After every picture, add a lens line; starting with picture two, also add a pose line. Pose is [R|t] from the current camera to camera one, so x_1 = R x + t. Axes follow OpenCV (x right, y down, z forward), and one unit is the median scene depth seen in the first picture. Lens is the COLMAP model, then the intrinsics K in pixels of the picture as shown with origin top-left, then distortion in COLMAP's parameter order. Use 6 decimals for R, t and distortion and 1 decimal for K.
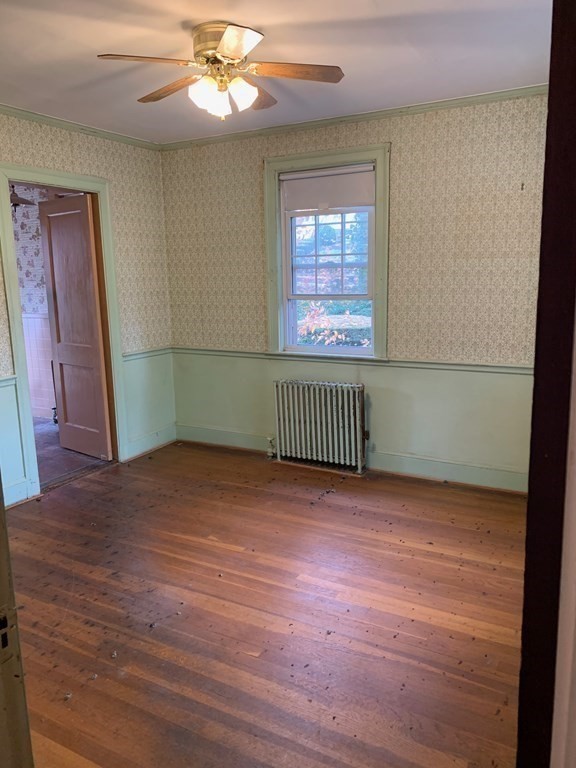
lens RADIAL K [[579.7, 0, 288.0], [0, 579.7, 384.0], [0, 0, 1]] dist [0.088853, -0.158427]
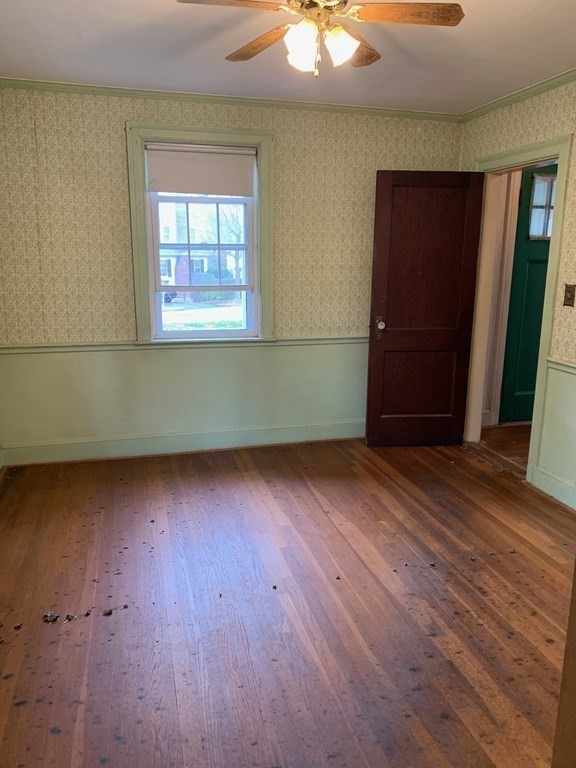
lens RADIAL K [[579.7, 0, 288.0], [0, 579.7, 384.0], [0, 0, 1]] dist [0.088853, -0.158427]
pose [[-0.702321, -0.141231, 0.697710, -0.717044], [0.109494, 0.947026, 0.301915, -0.276877], [-0.703389, 0.288436, -0.649653, 1.684906]]
